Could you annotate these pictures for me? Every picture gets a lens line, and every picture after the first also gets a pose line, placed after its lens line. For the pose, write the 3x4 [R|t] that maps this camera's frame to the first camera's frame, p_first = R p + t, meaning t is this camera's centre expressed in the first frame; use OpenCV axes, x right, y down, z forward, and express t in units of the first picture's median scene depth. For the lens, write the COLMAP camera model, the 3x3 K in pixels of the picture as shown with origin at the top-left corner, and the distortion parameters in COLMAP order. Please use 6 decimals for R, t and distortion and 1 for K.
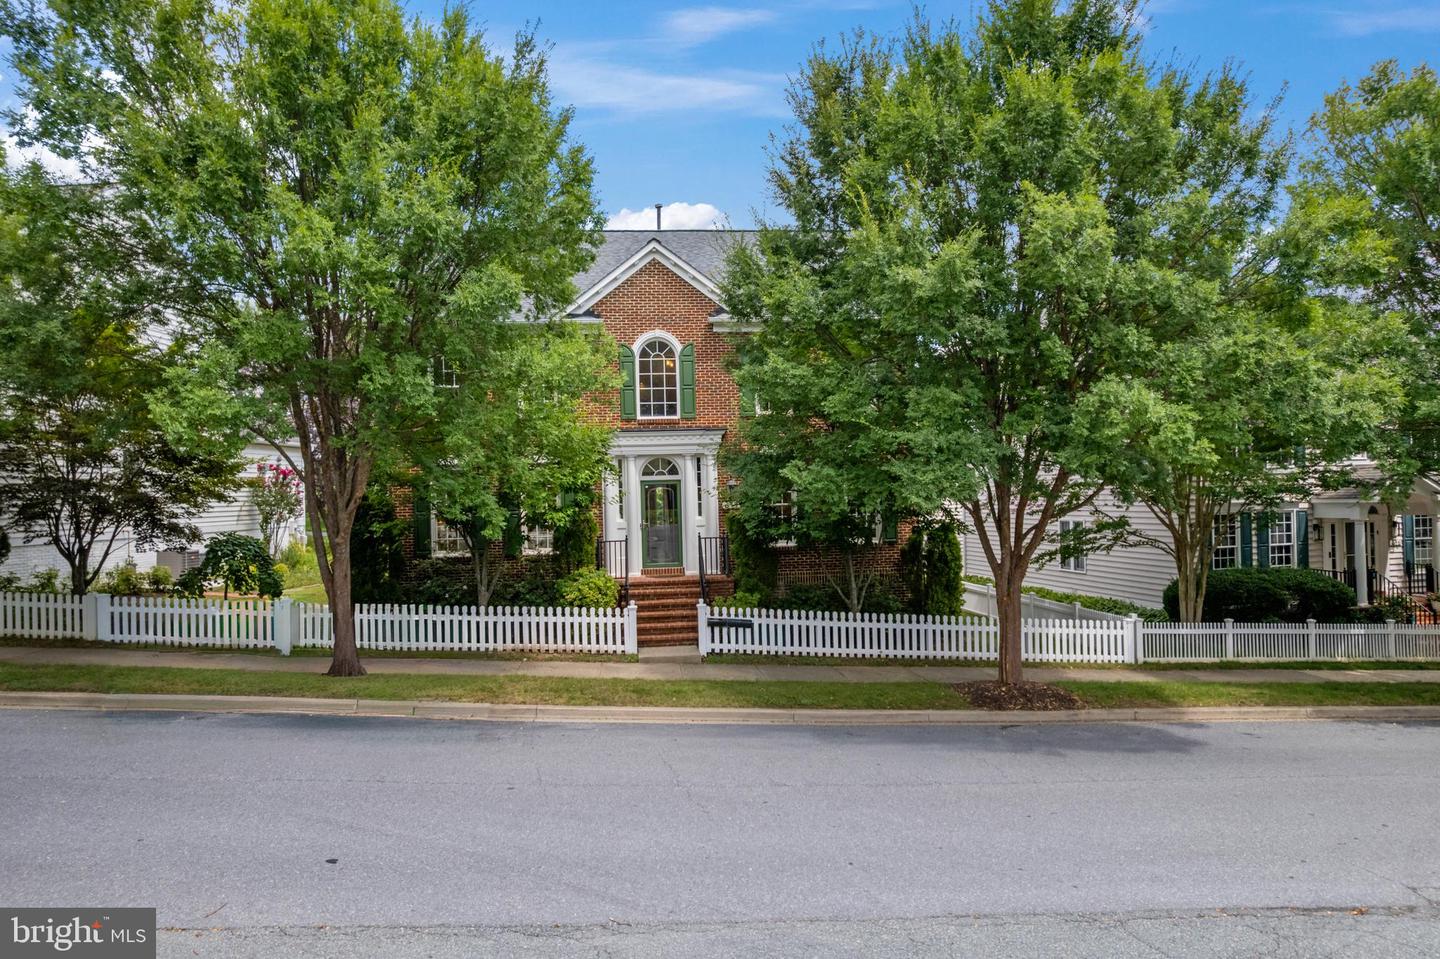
lens RADIAL K [[921.7, 0, 720.0], [0, 921.7, 479.5], [0, 0, 1]] dist [0.001300, 0.001323]
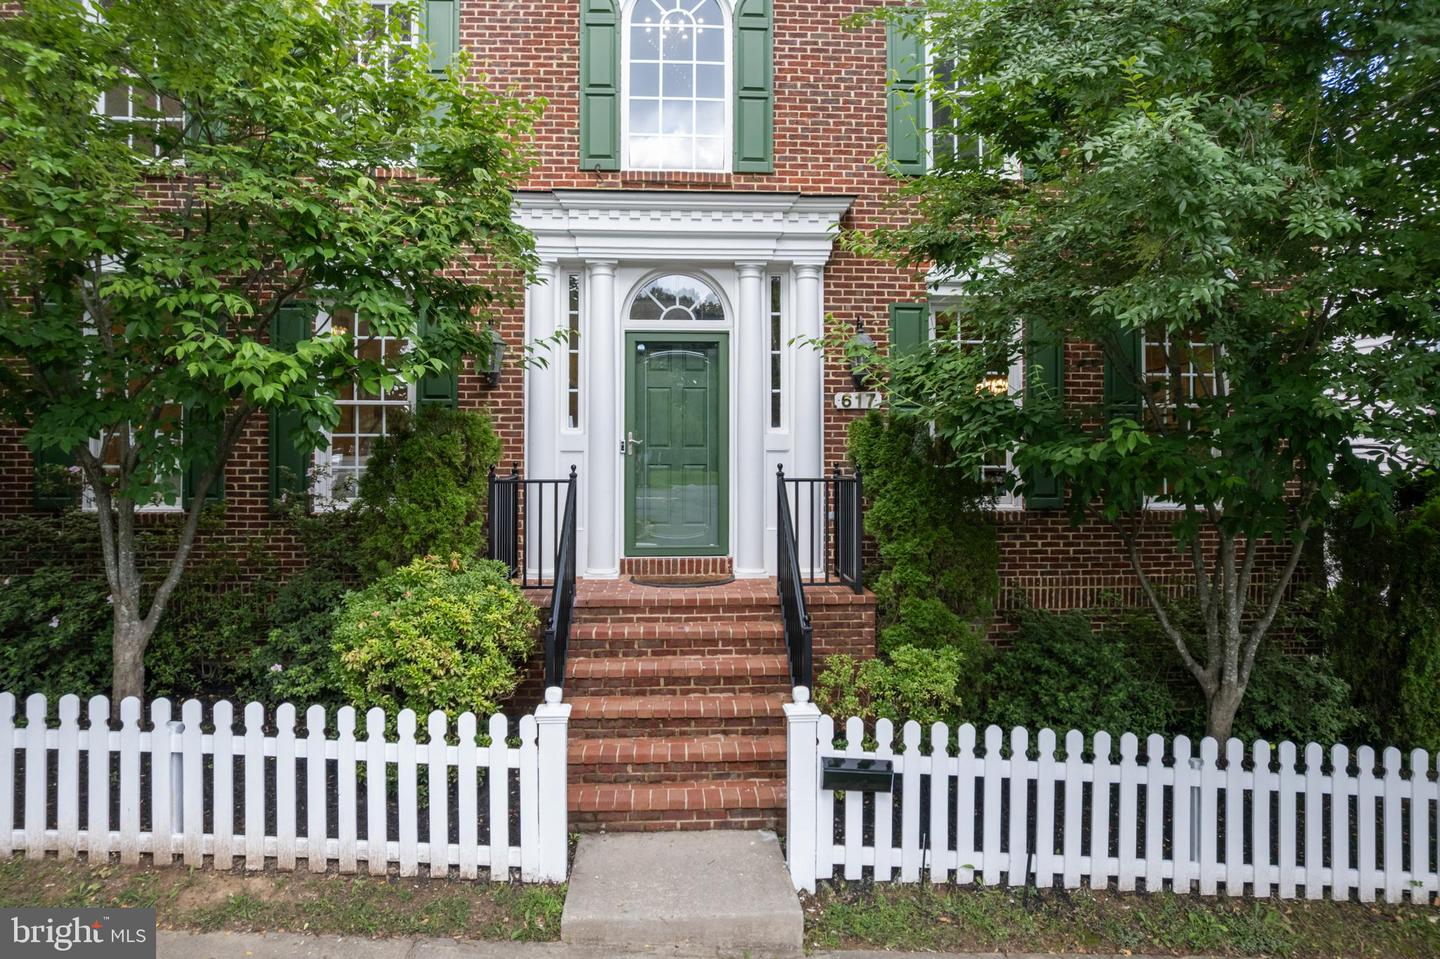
lens RADIAL K [[934.4, 0, 720.0], [0, 934.4, 479.5], [0, 0, 1]] dist [-0.005926, 0.001202]
pose [[0.999027, 0.027677, -0.034343, -0.035616], [-0.026457, 0.999019, 0.035501, 0.055451], [0.035292, -0.034558, 0.998779, 0.691661]]
